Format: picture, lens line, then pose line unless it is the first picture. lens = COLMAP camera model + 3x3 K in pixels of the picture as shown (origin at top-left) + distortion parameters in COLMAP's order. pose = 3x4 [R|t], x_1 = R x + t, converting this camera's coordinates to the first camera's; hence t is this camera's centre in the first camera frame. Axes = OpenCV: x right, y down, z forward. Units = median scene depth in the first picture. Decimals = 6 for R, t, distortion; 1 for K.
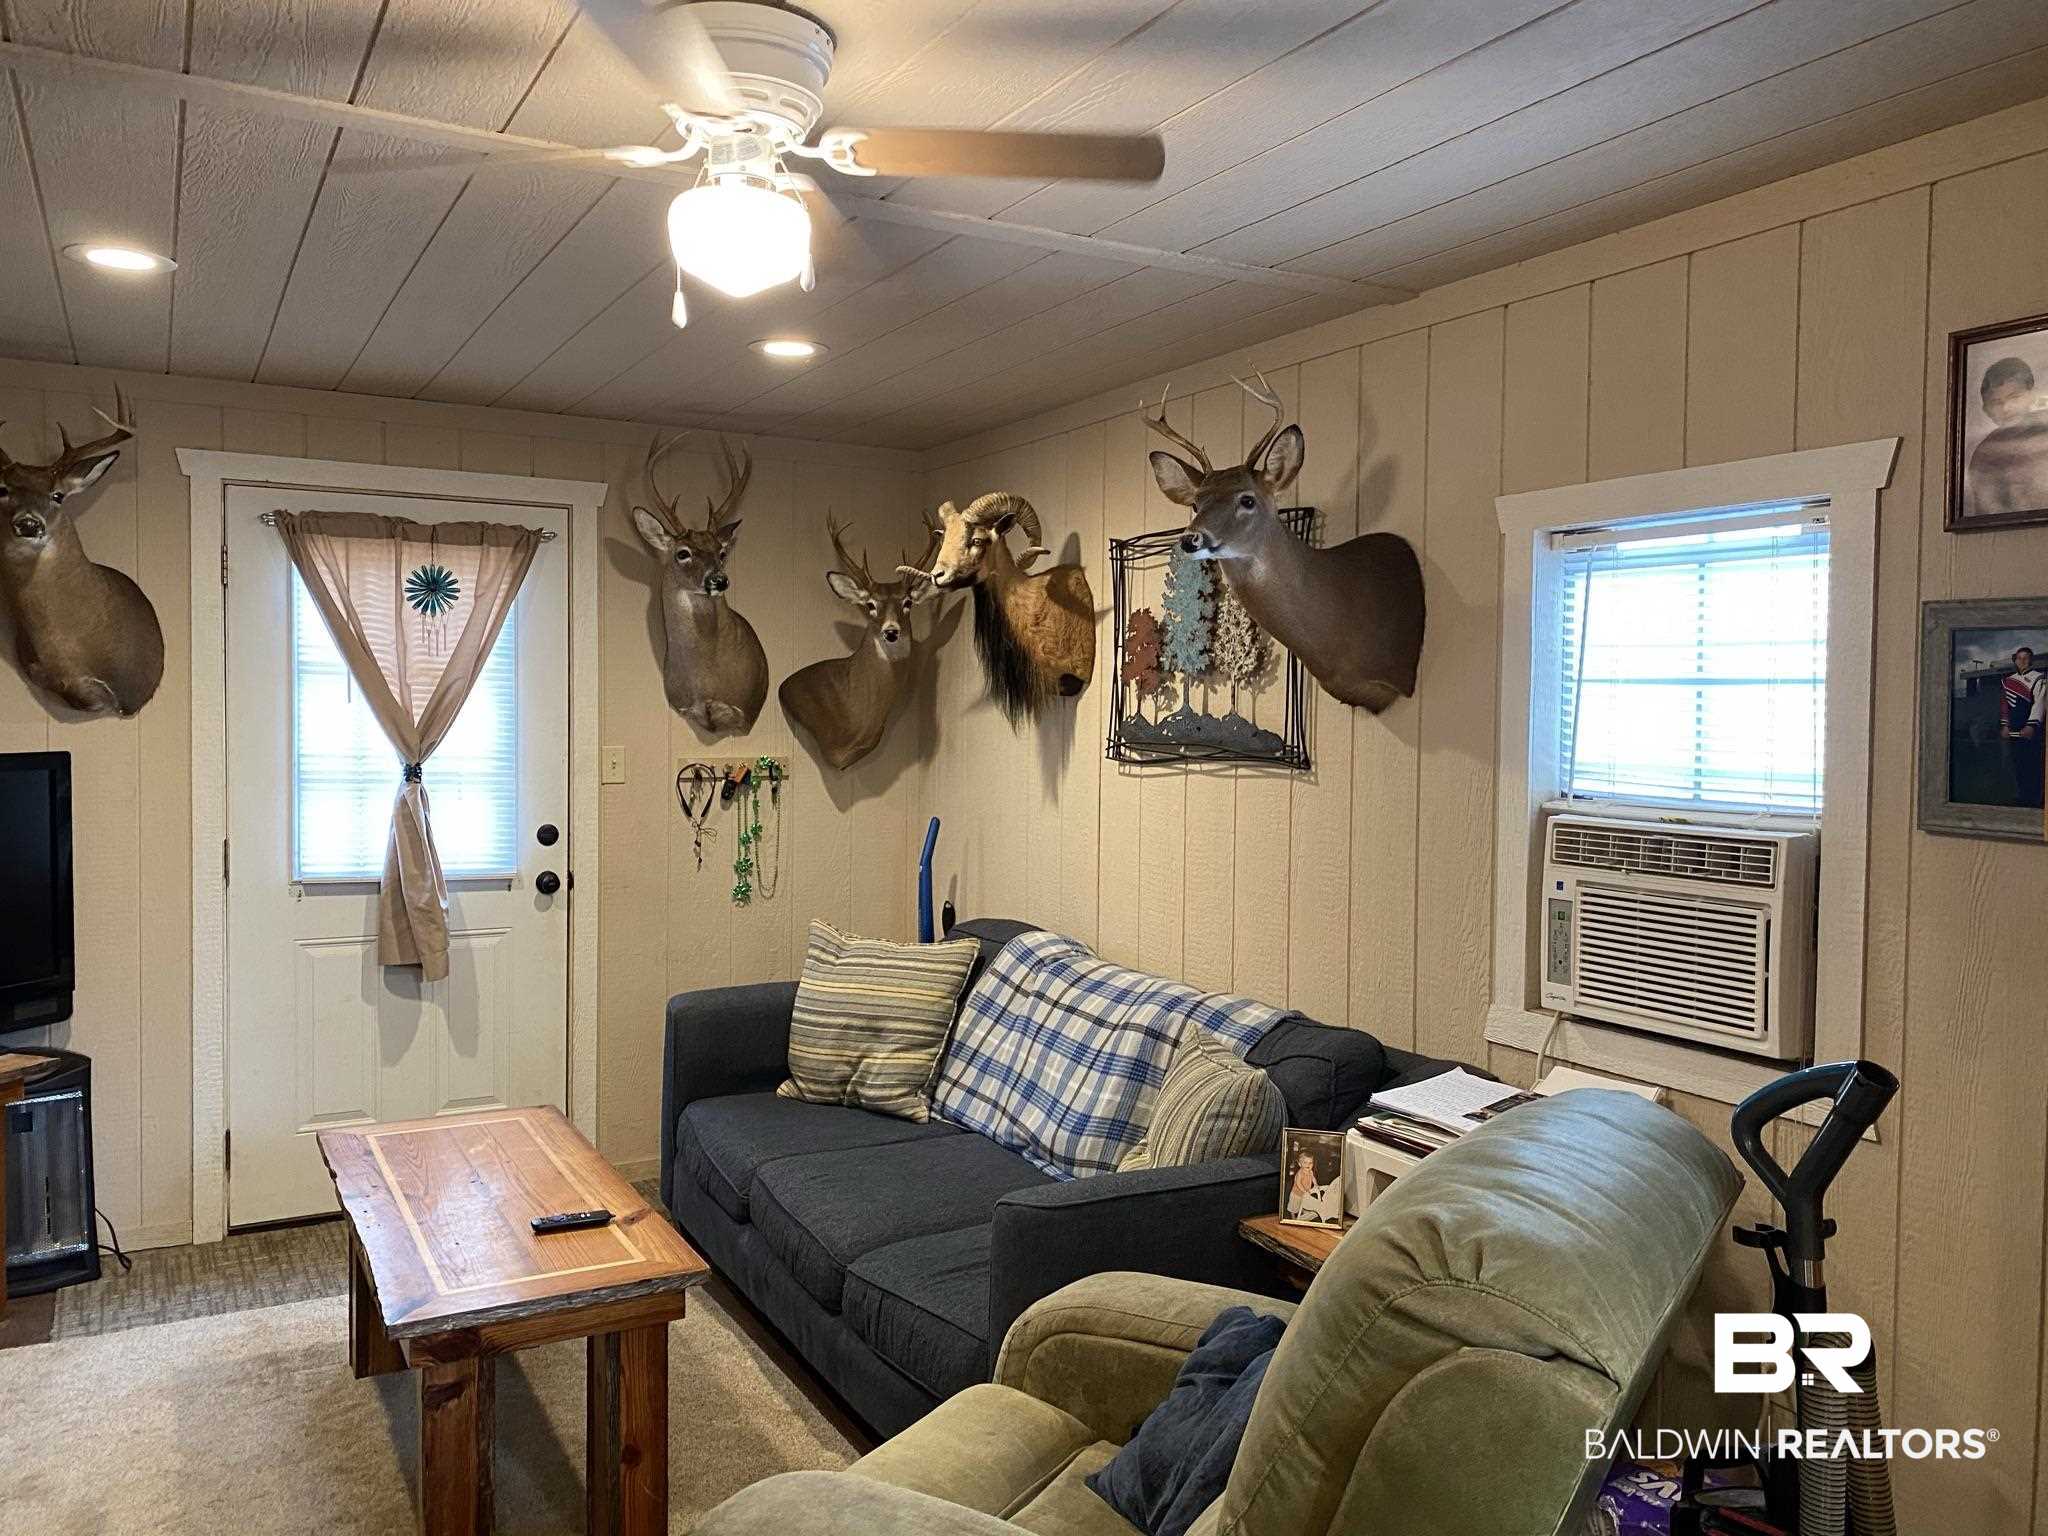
lens RADIAL K [[1573.4, 0, 1028.3], [0, 1573.4, 753.2], [0, 0, 1]] dist [0.064510, -0.062496]
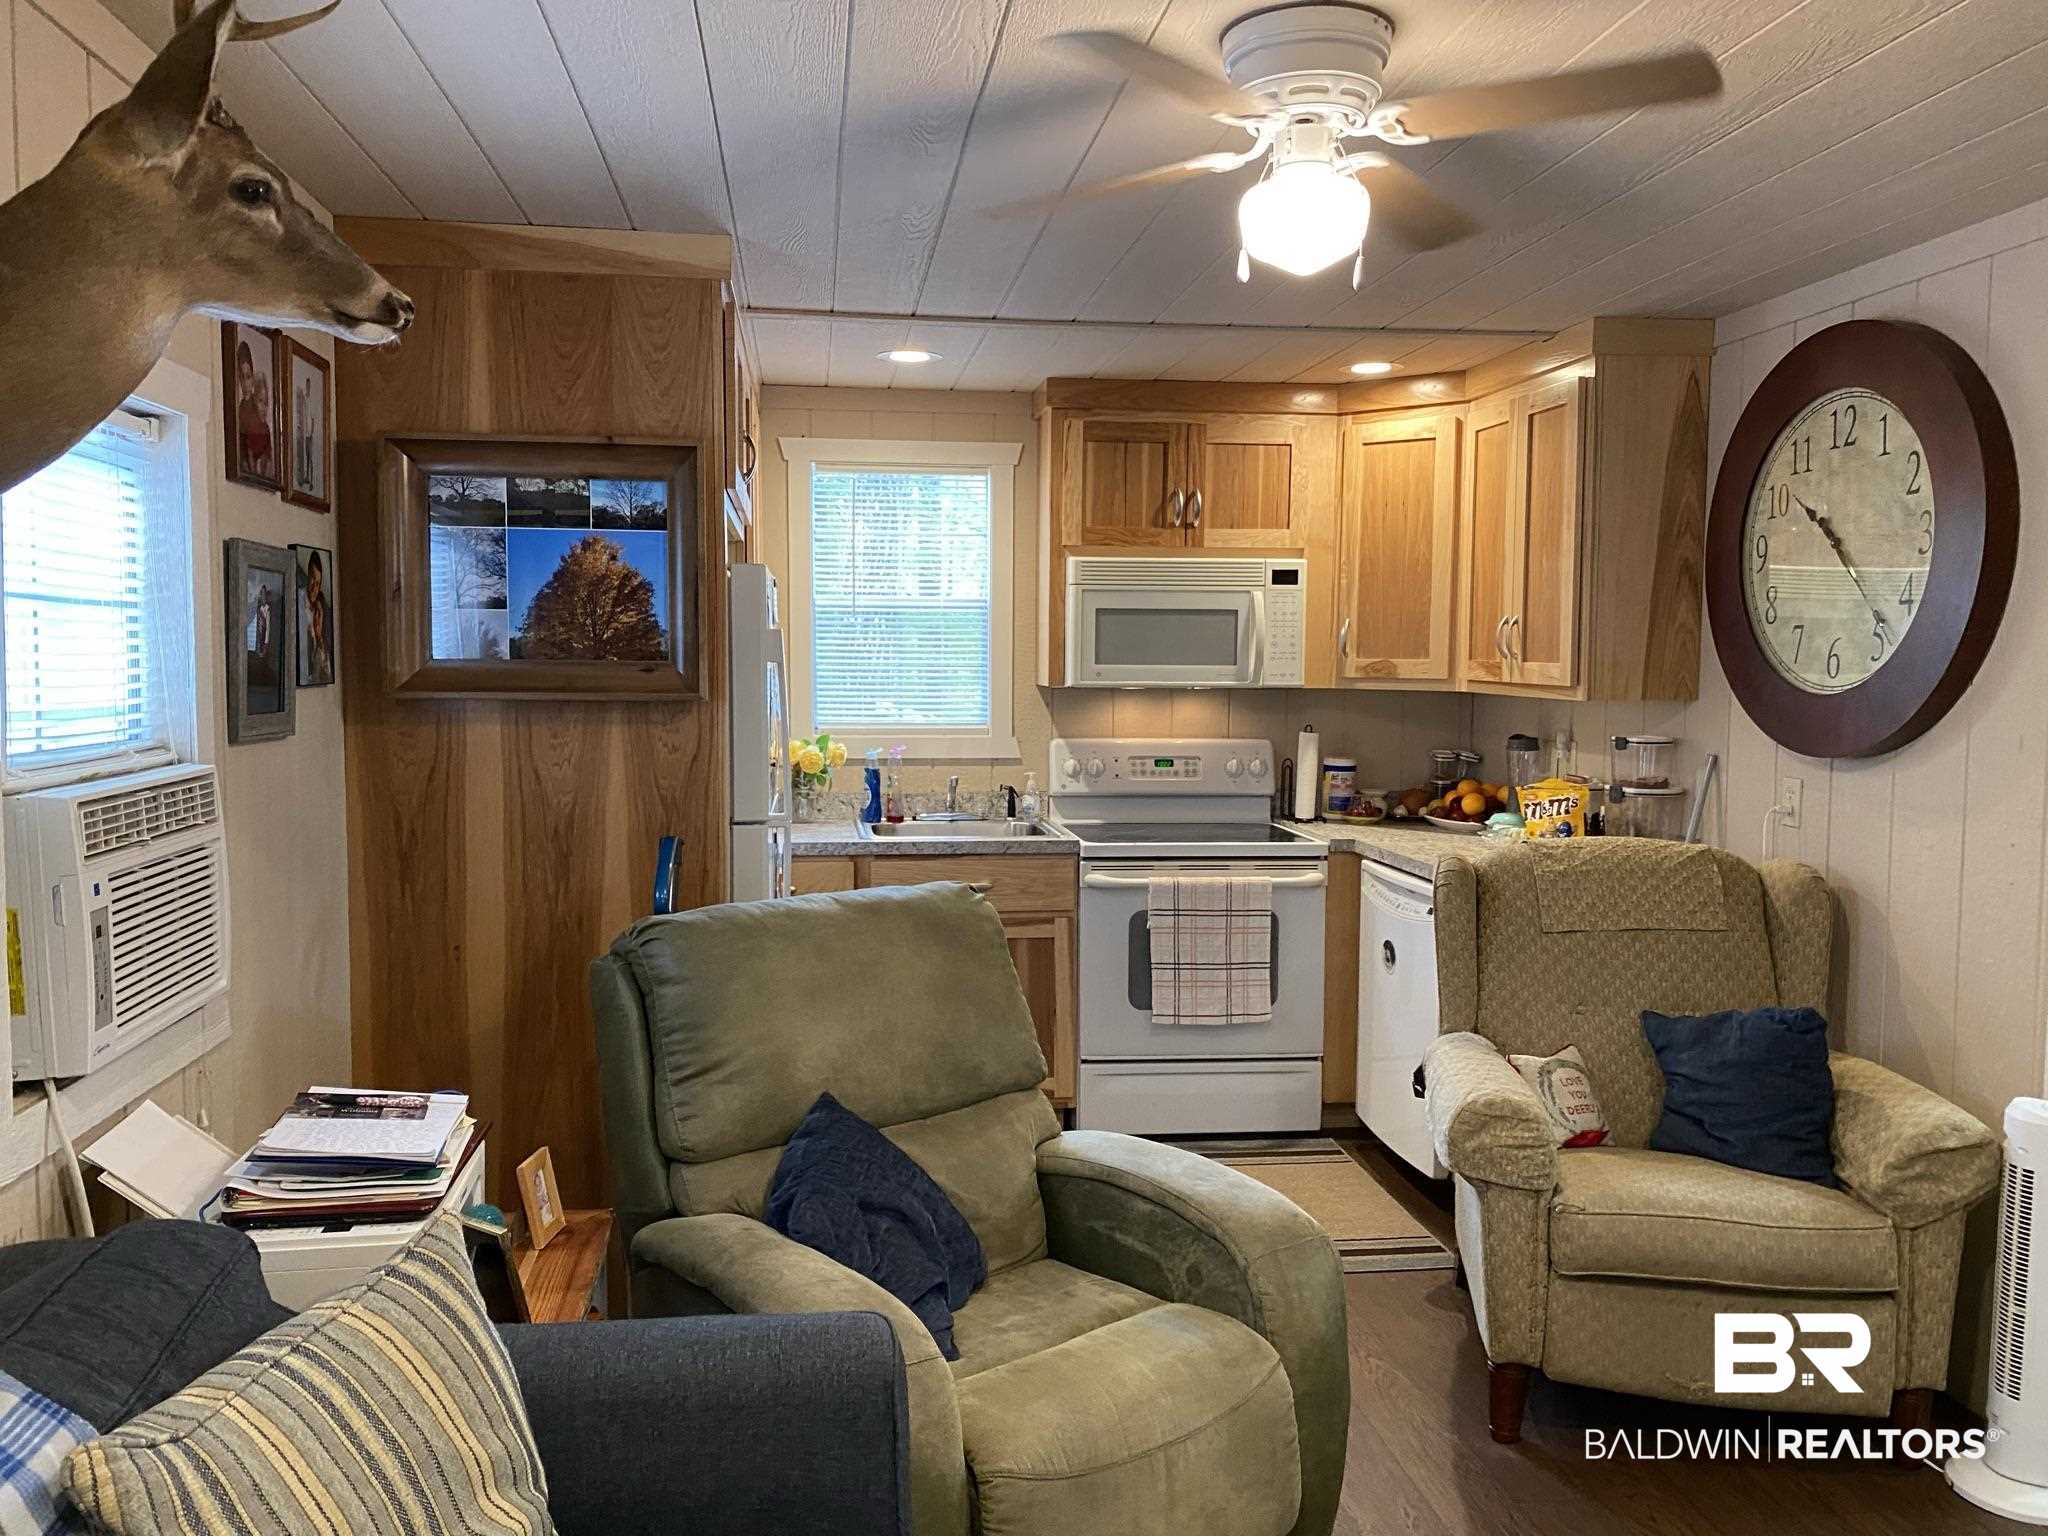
lens RADIAL K [[1573.4, 0, 1008.6], [0, 1573.4, 751.5], [0, 0, 1]] dist [0.064510, -0.062496]
pose [[-0.923967, -0.041478, 0.380217, -0.306806], [-0.004407, 0.995191, 0.097855, -0.048184], [-0.382447, 0.088740, -0.919706, 1.511983]]
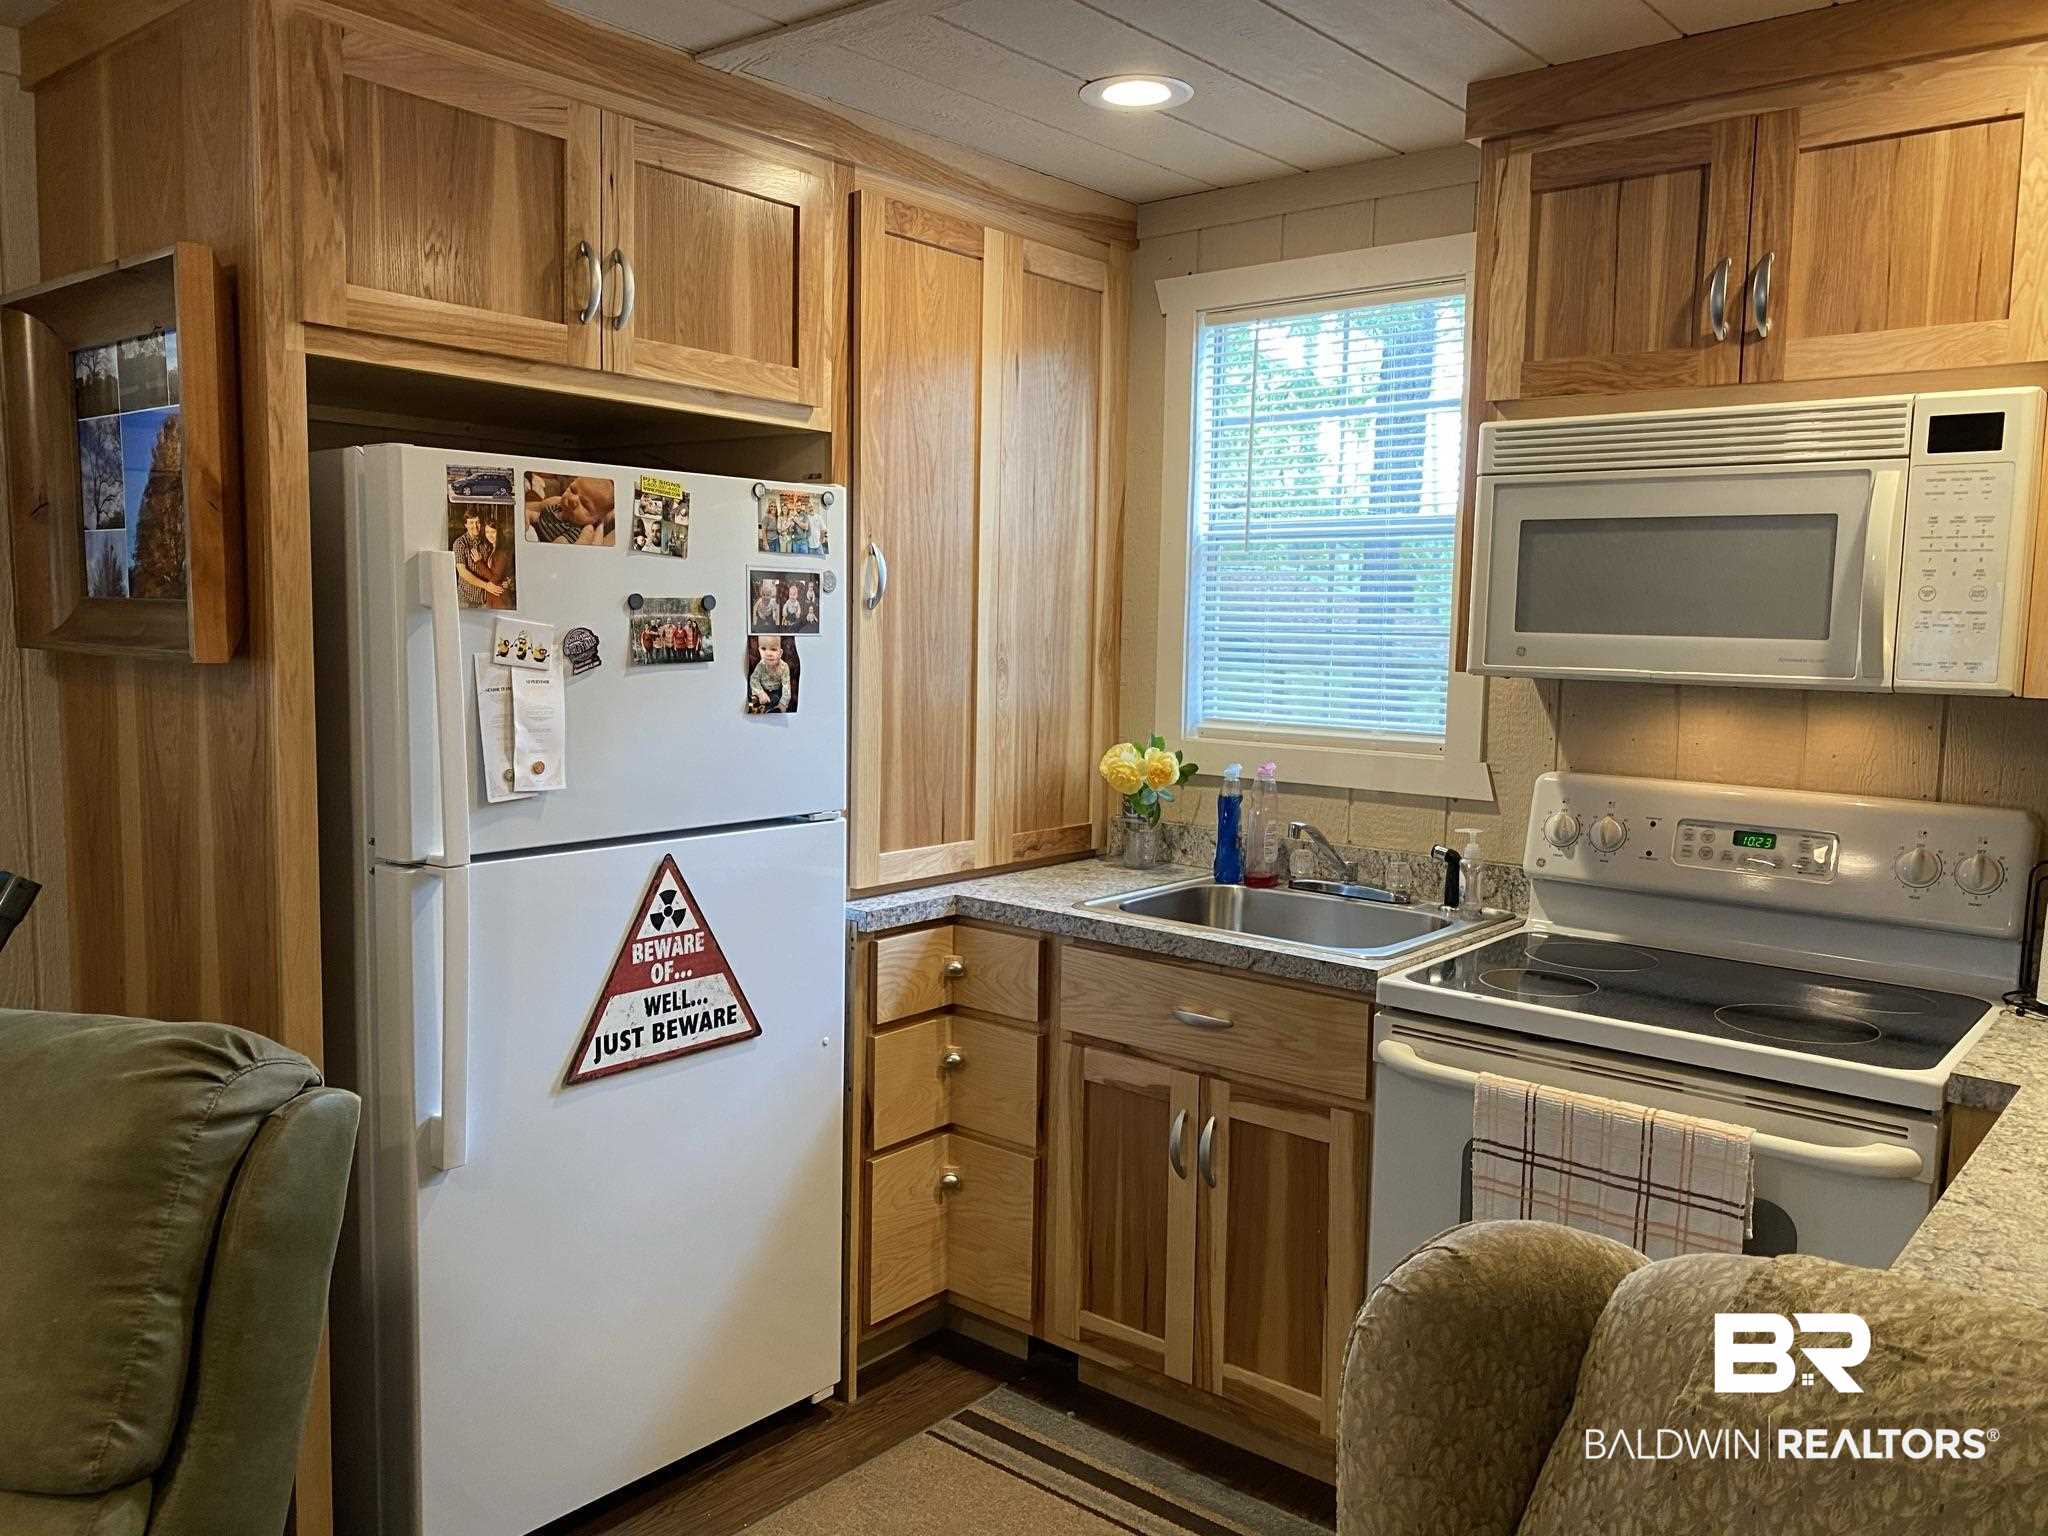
lens RADIAL K [[1573.4, 0, 1017.8], [0, 1573.4, 755.6], [0, 0, 1]] dist [0.064510, -0.062496]
pose [[-0.341776, -0.104162, 0.933991, -0.482104], [0.009031, 0.993429, 0.114095, -0.008997], [-0.939738, 0.047430, -0.338589, 0.416935]]
